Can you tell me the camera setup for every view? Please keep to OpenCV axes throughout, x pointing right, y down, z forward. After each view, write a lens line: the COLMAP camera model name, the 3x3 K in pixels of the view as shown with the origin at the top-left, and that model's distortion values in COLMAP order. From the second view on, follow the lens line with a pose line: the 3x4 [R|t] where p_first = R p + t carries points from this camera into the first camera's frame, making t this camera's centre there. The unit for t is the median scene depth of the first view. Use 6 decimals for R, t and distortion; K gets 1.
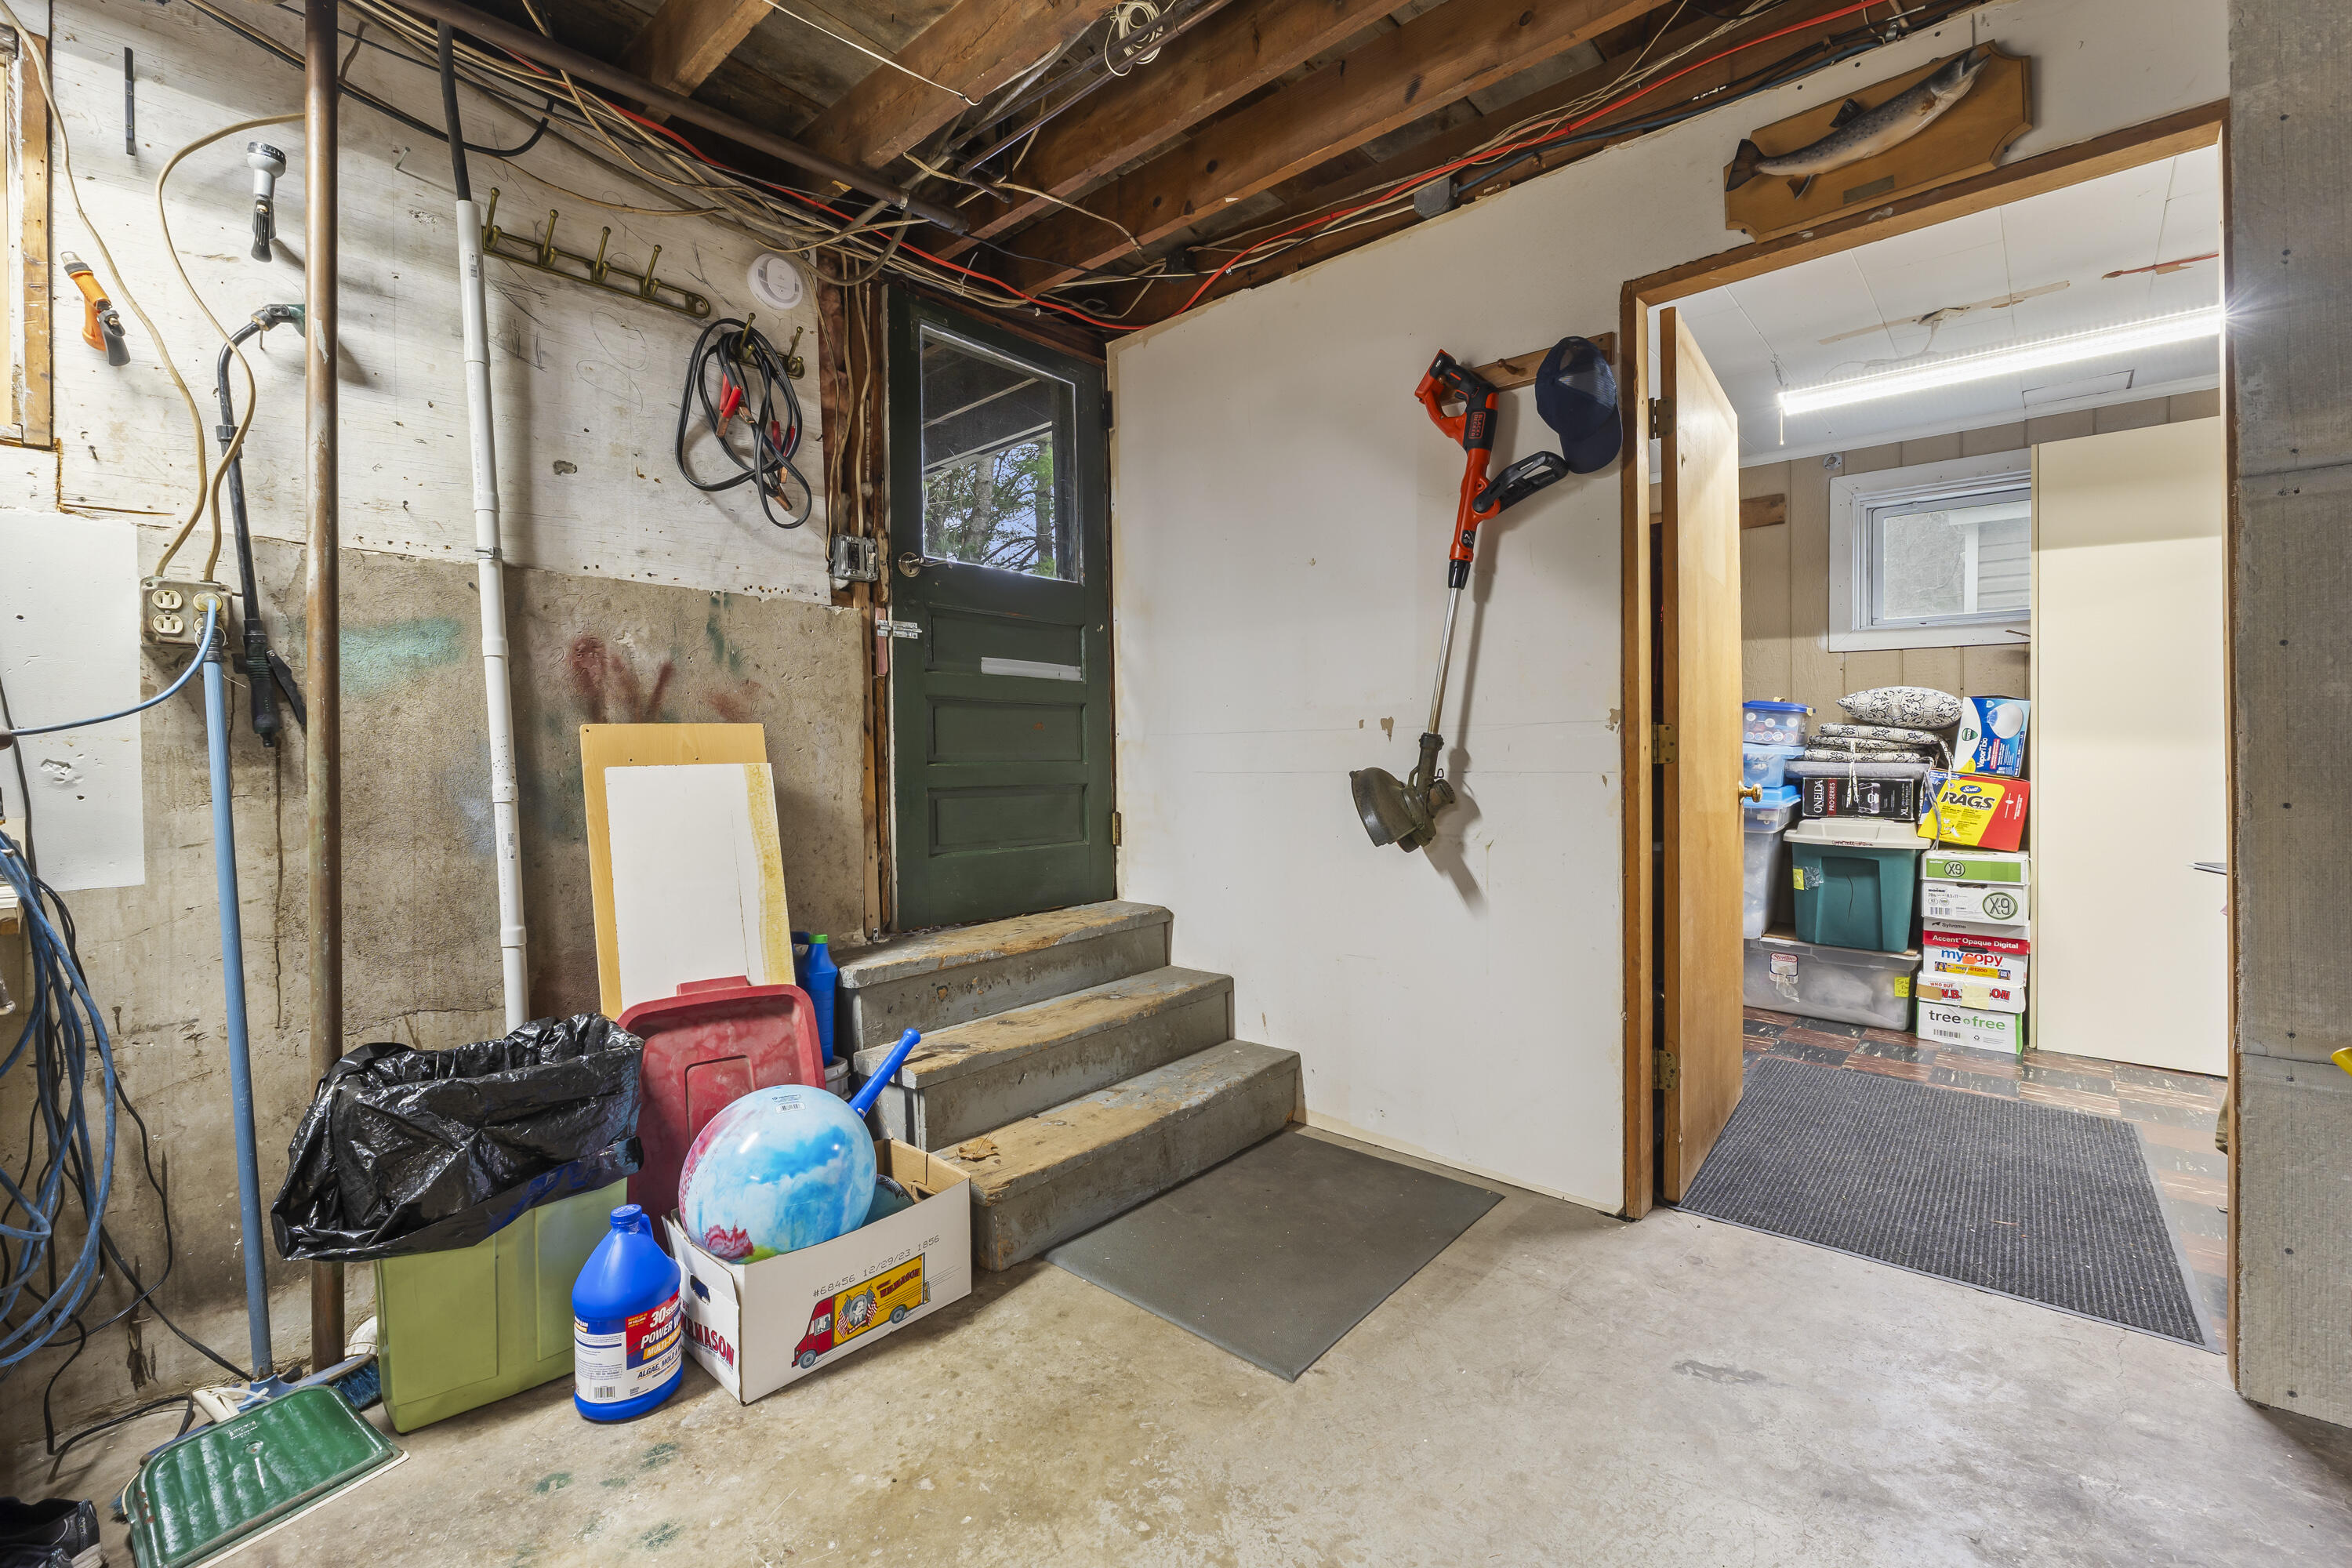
lens RADIAL K [[995.6, 0, 1180.5], [0, 995.6, 770.2], [0, 0, 1]] dist [-0.000058, 0.000122]
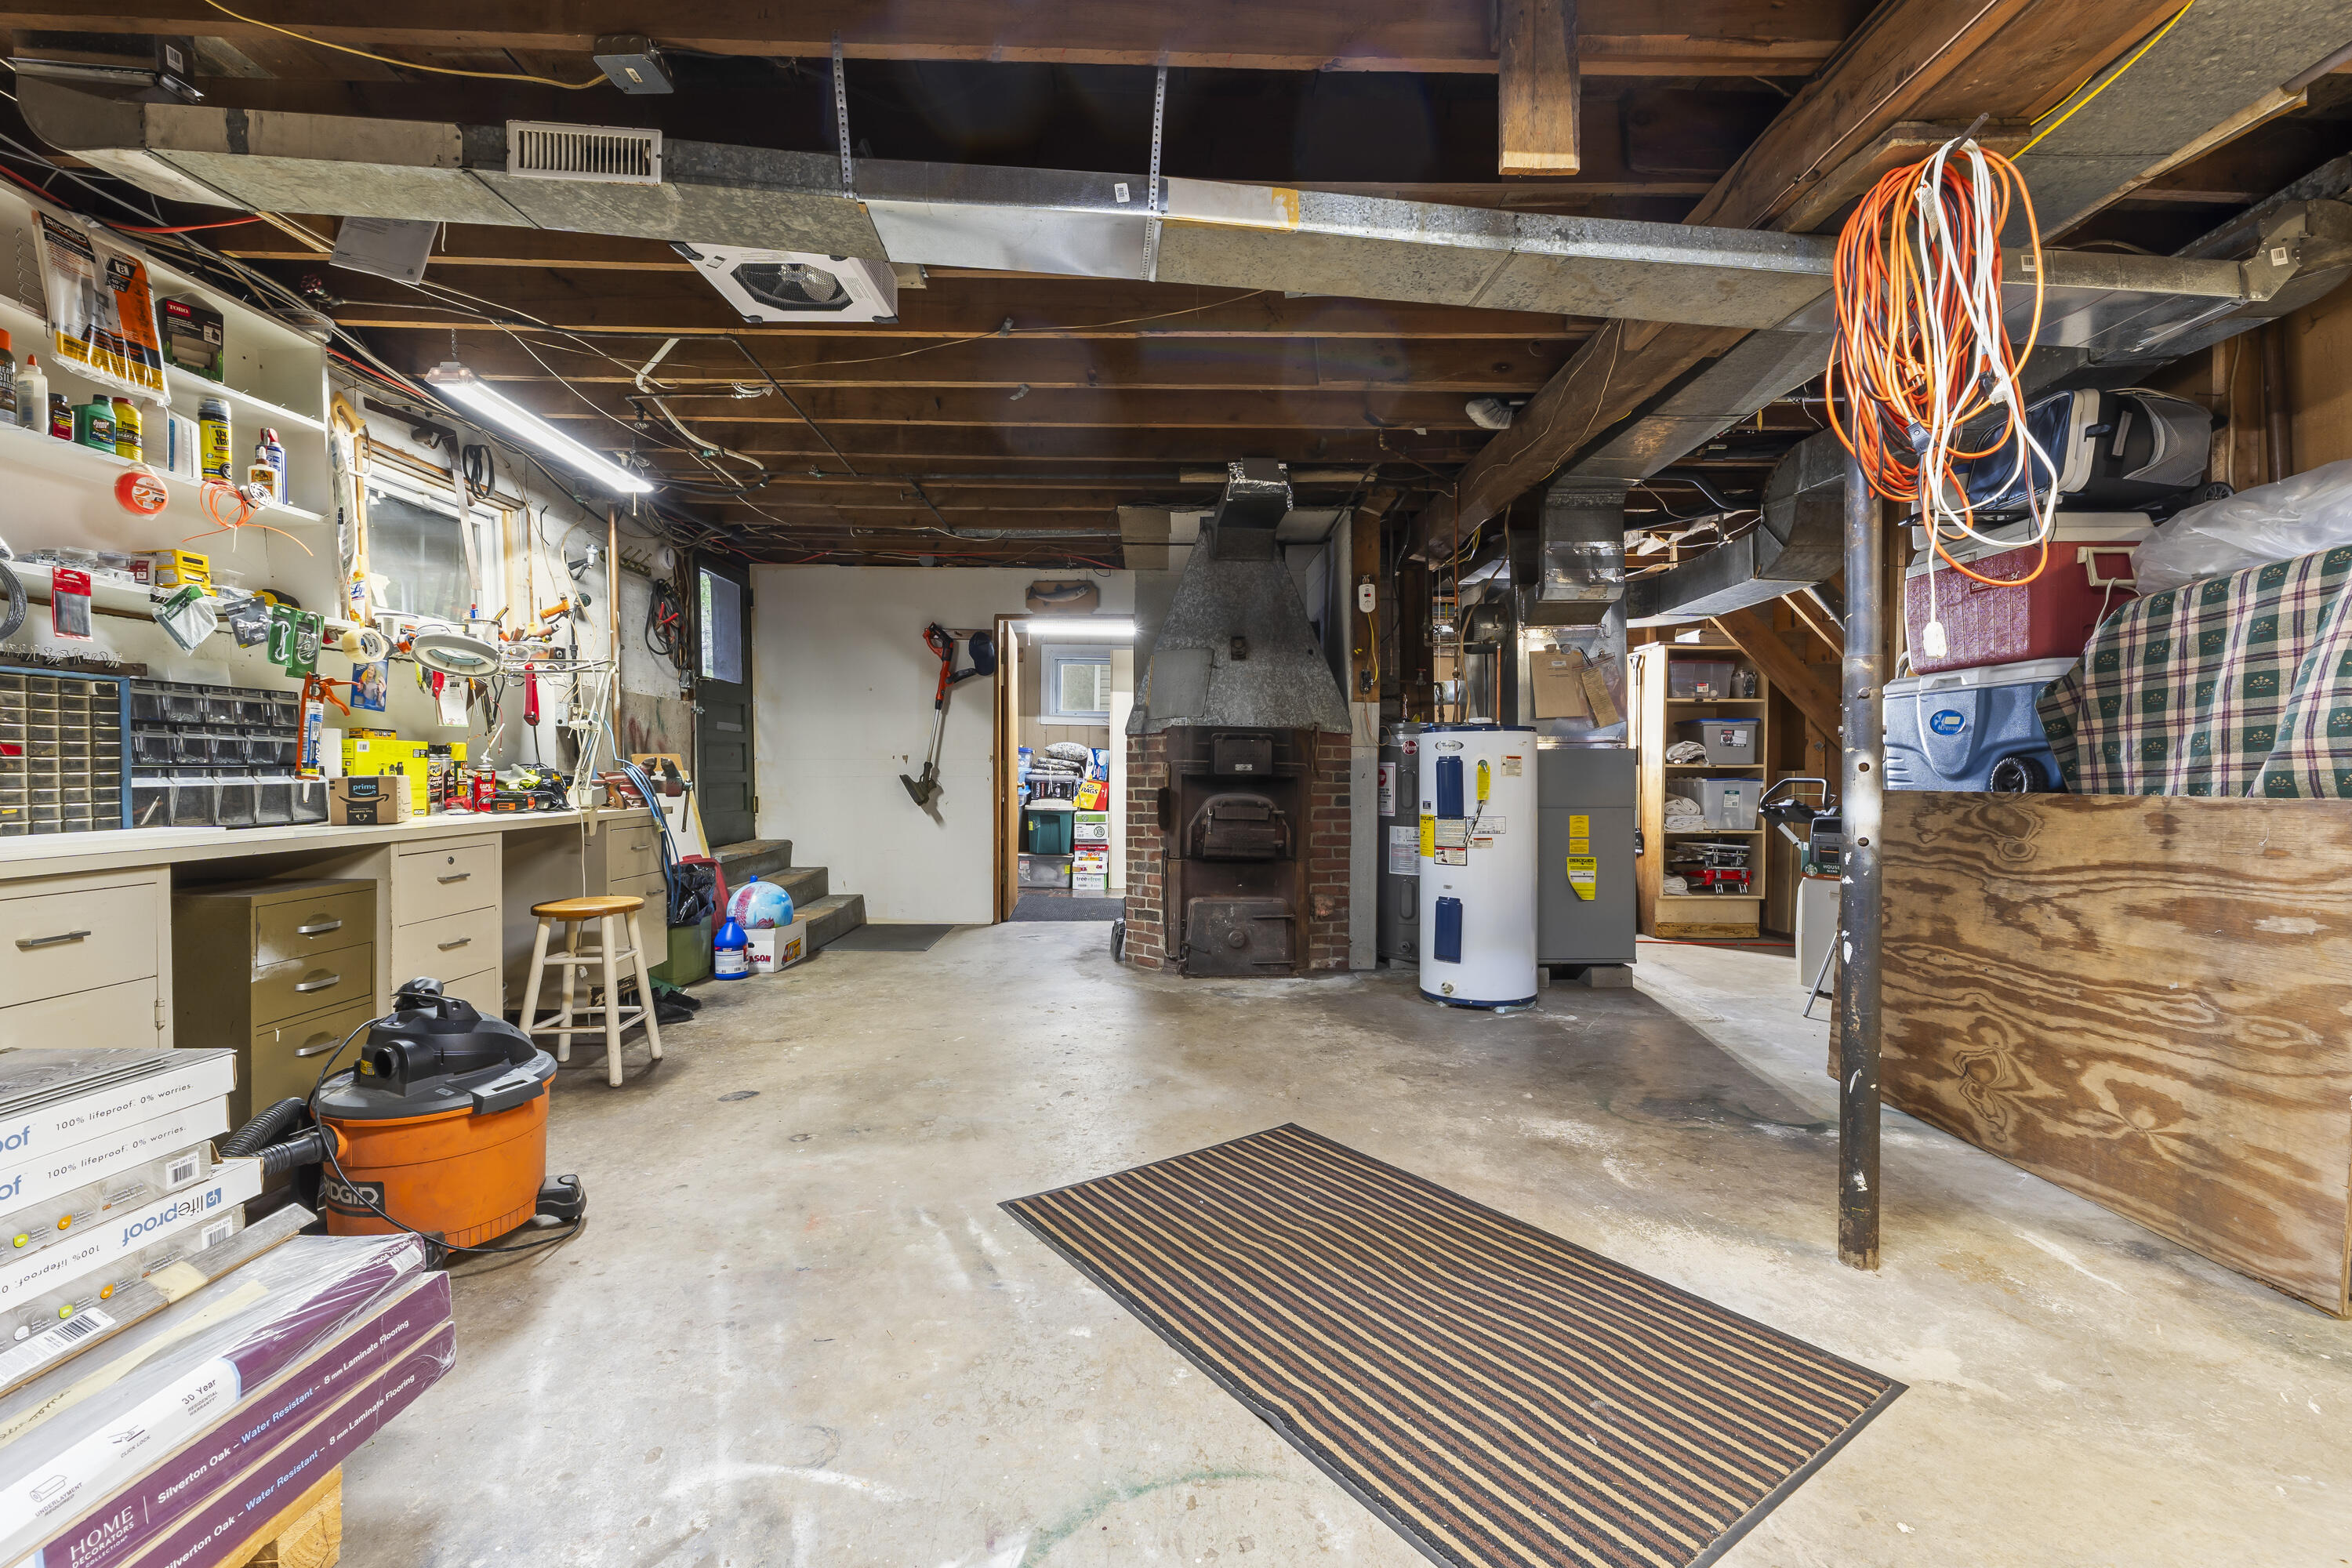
lens RADIAL K [[995.6, 0, 1180.5], [0, 995.6, 770.2], [0, 0, 1]] dist [-0.000058, 0.000122]
pose [[0.734738, 0.010853, 0.678264, -0.821191], [-0.001139, 0.999890, -0.014766, 0.018629], [-0.678350, 0.010077, 0.734670, -1.106137]]
